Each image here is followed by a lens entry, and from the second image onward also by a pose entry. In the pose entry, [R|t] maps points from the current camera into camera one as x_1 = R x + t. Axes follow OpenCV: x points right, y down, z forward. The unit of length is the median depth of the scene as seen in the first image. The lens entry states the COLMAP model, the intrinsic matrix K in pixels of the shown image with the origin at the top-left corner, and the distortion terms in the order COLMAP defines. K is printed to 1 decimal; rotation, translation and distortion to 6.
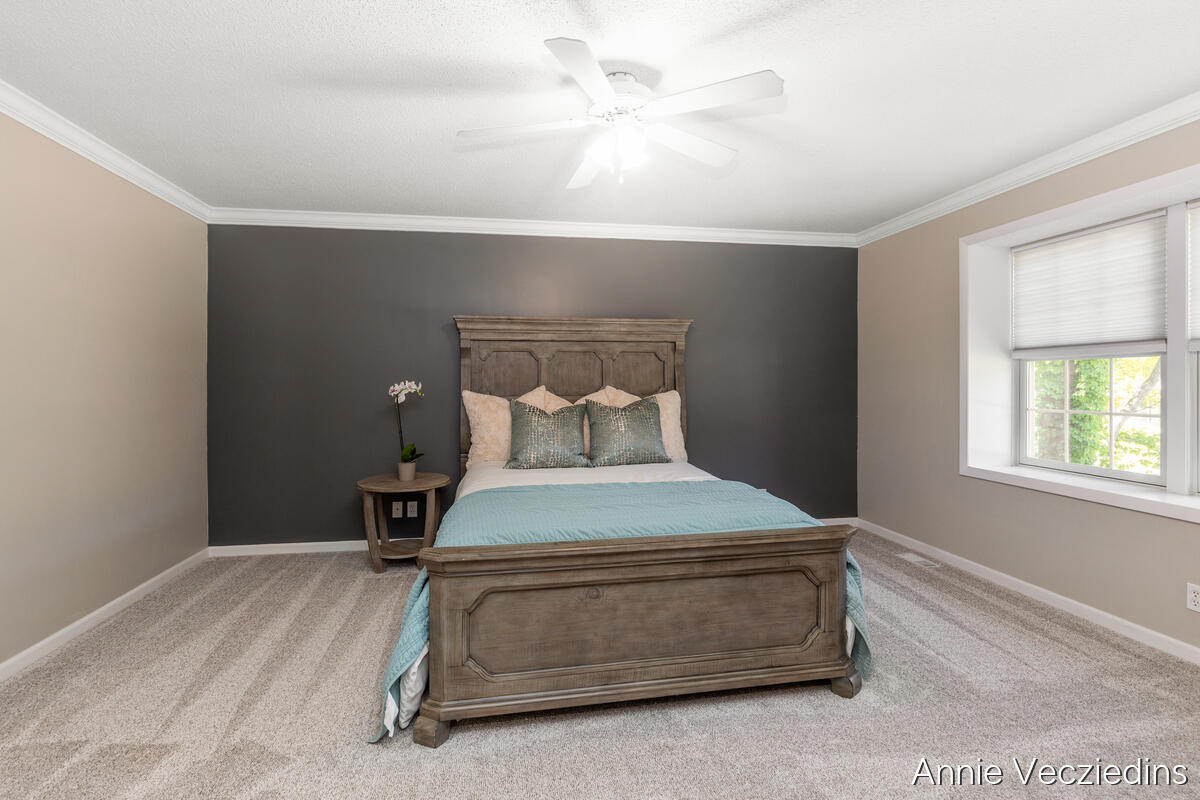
lens RADIAL K [[570.5, 0, 602.5], [0, 570.5, 395.3], [0, 0, 1]] dist [-0.003974, 0.000418]
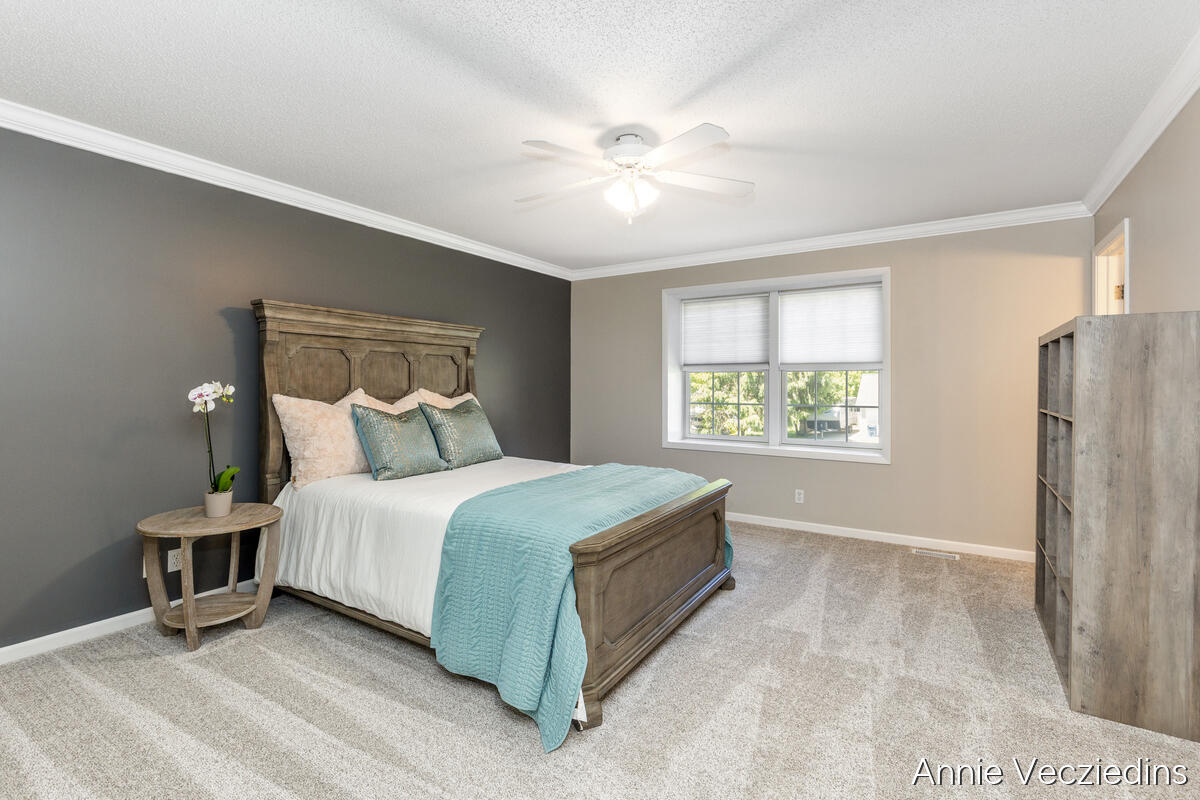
lens RADIAL K [[547.6, 0, 601.2], [0, 547.6, 394.6], [0, 0, 1]] dist [-0.002090, 0.000730]
pose [[0.675805, -0.009386, 0.737021, -0.521458], [0.013862, 0.999904, 0.000023, -0.001978], [-0.736950, 0.010201, 0.675870, 0.146088]]
